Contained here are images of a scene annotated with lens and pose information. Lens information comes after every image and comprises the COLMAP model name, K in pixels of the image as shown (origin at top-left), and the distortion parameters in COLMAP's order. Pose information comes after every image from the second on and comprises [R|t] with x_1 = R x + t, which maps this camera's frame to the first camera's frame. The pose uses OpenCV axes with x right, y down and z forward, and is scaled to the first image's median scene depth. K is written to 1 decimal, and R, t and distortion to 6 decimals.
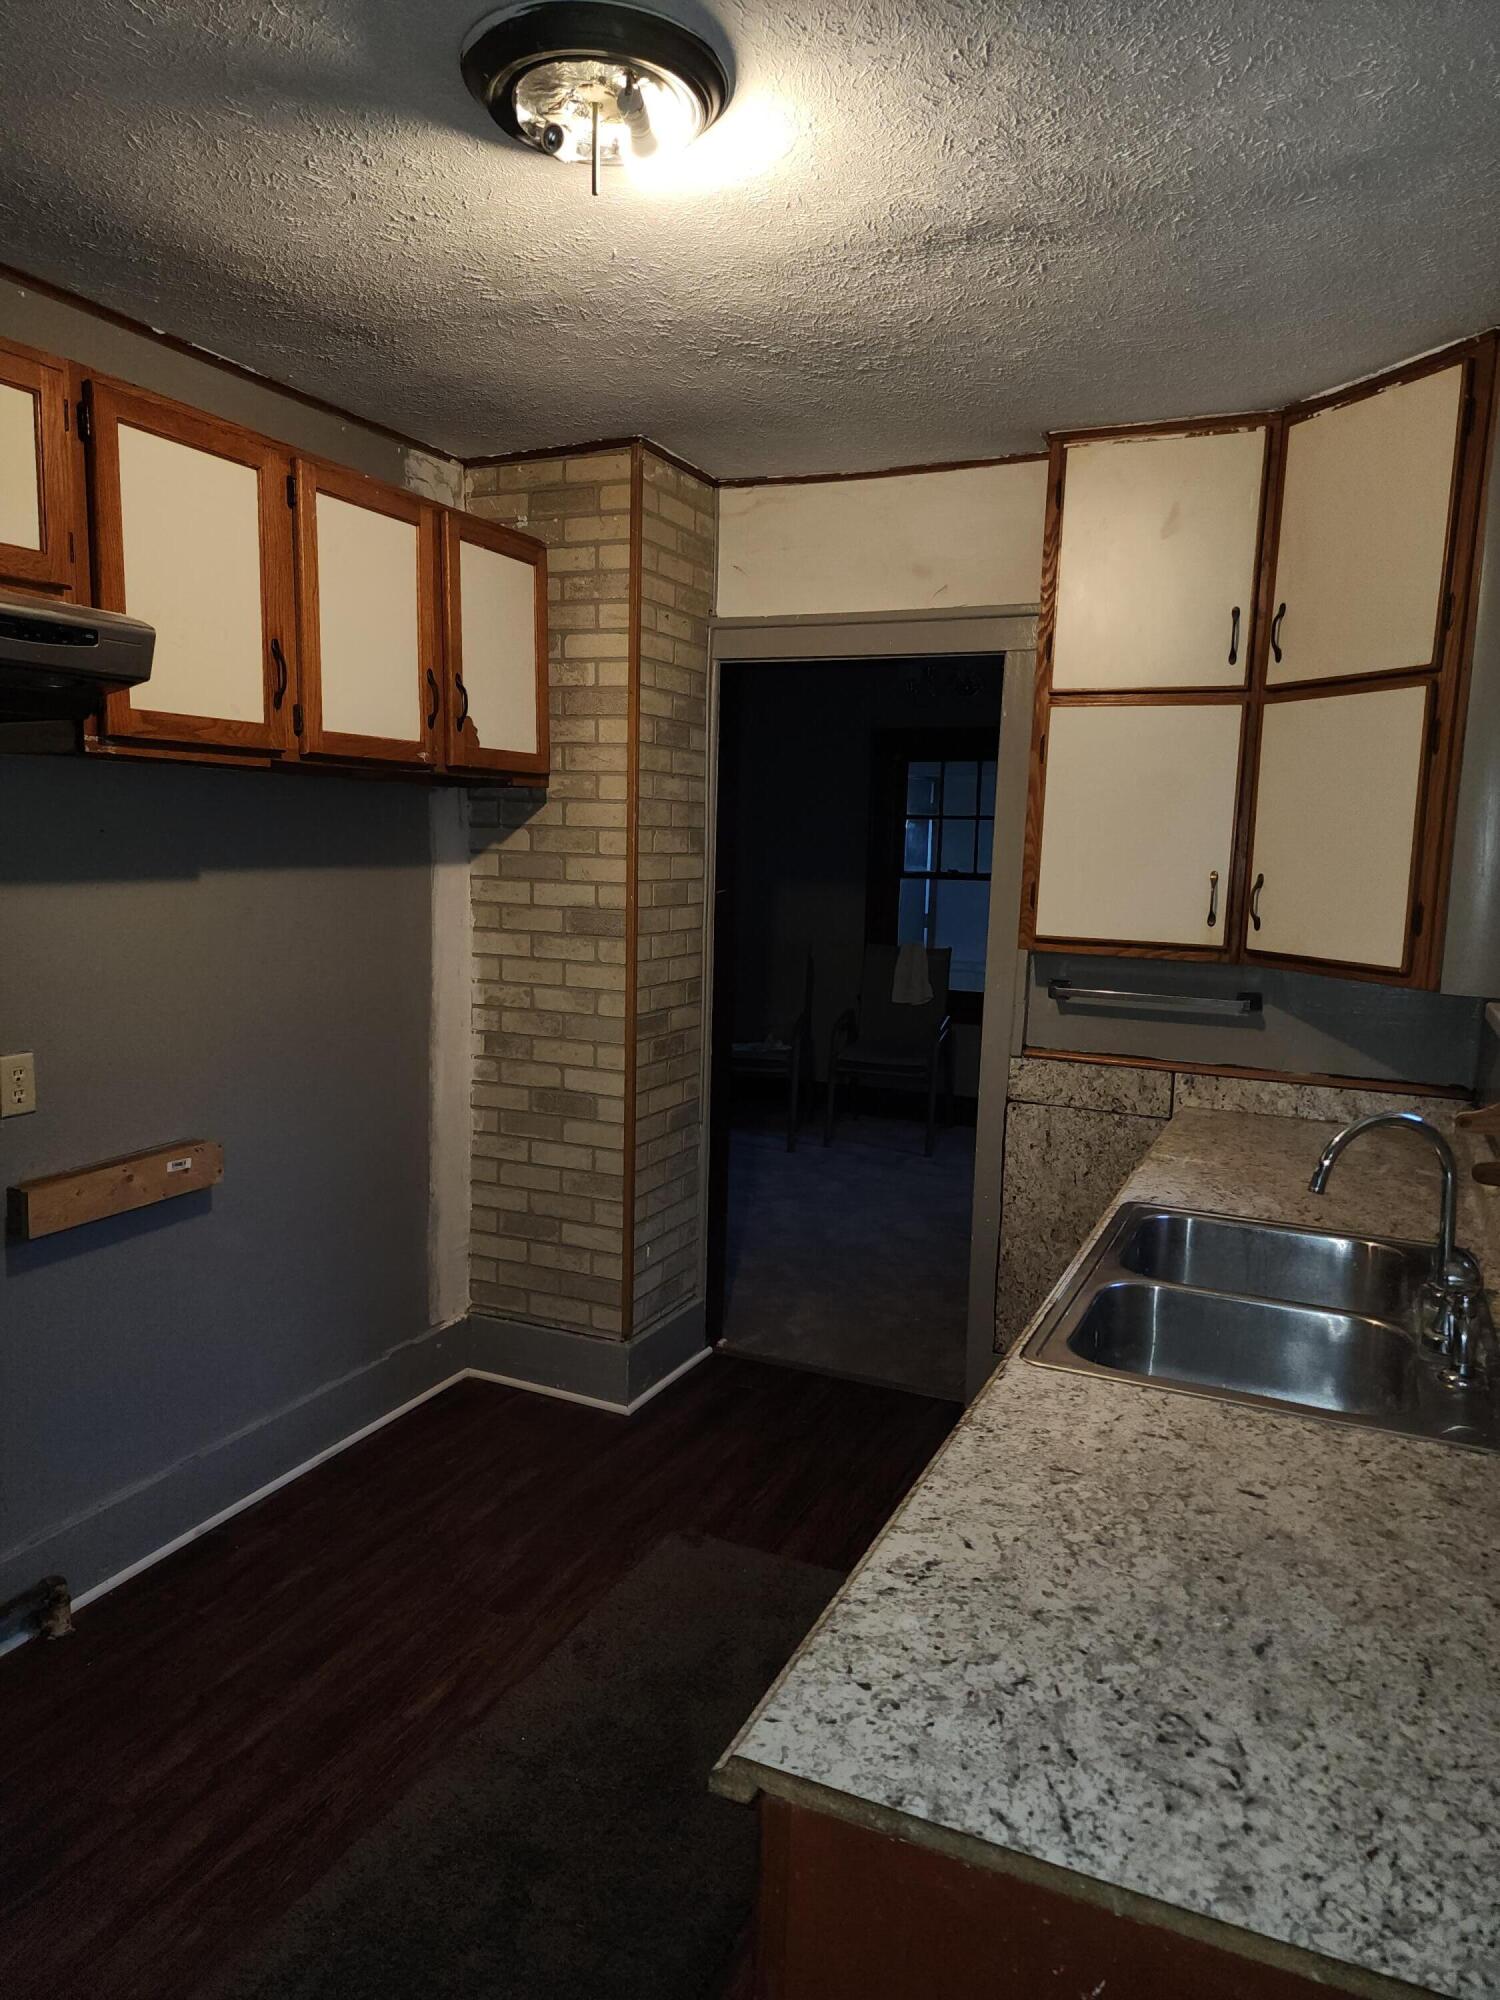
lens RADIAL K [[1324.7, 0, 756.3], [0, 1324.7, 993.3], [0, 0, 1]] dist [0.052573, -0.002260]
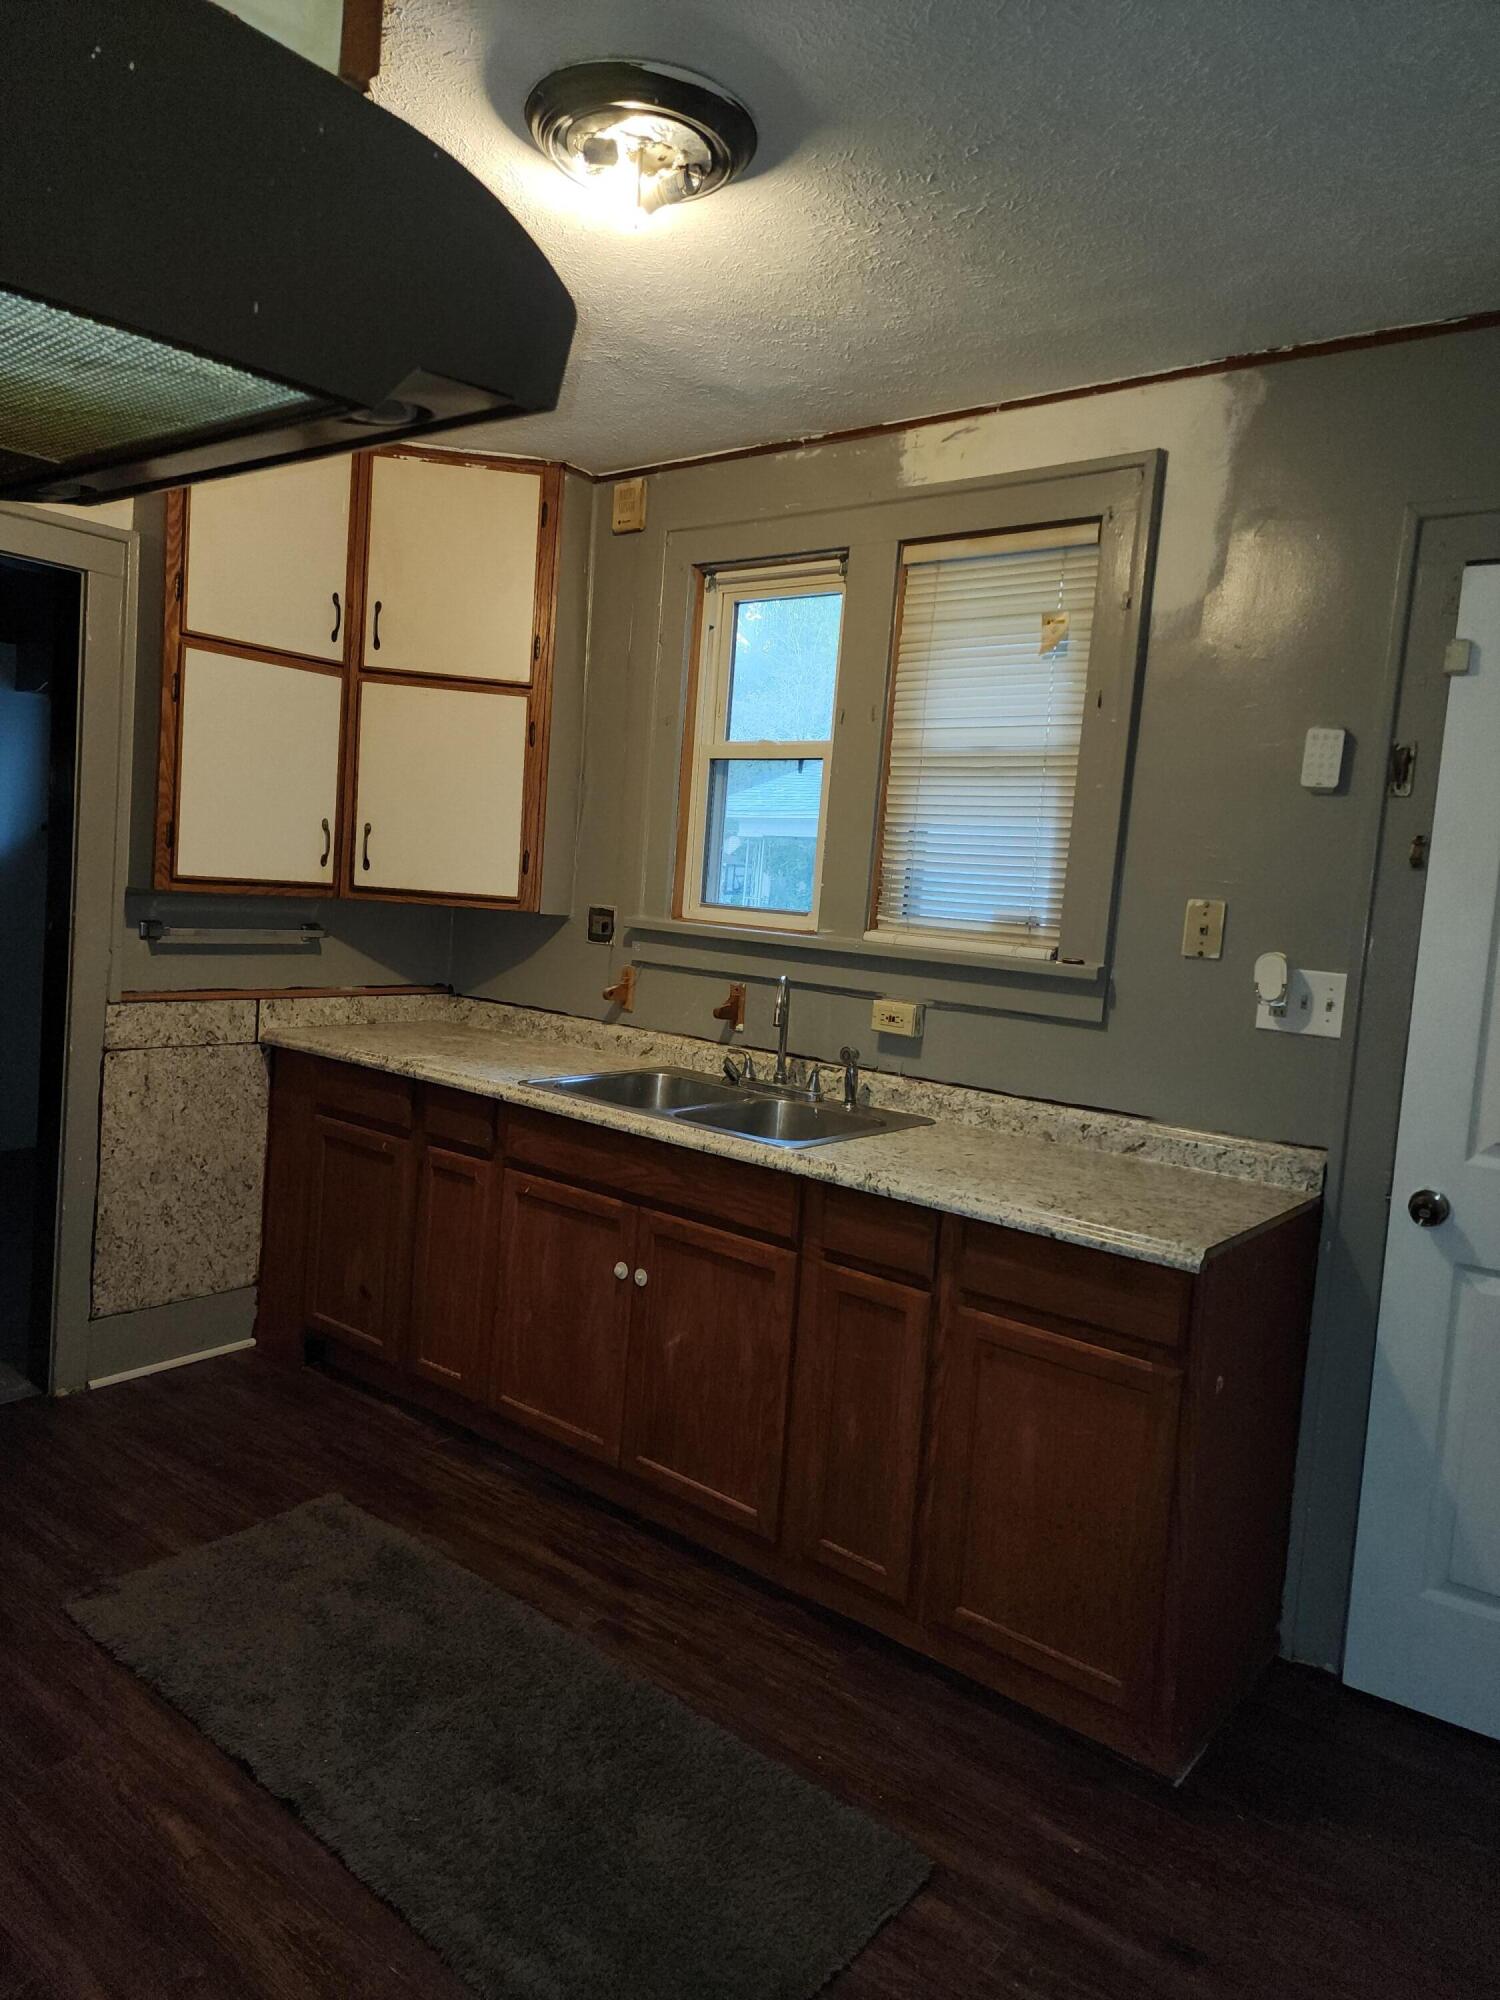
lens RADIAL K [[1324.7, 0, 756.2], [0, 1324.7, 1001.2], [0, 0, 1]] dist [0.052573, -0.002260]
pose [[0.249863, -0.102053, 0.962888, -0.656499], [0.051355, 0.994427, 0.092070, -0.020076], [-0.966918, 0.026444, 0.253711, 0.328493]]
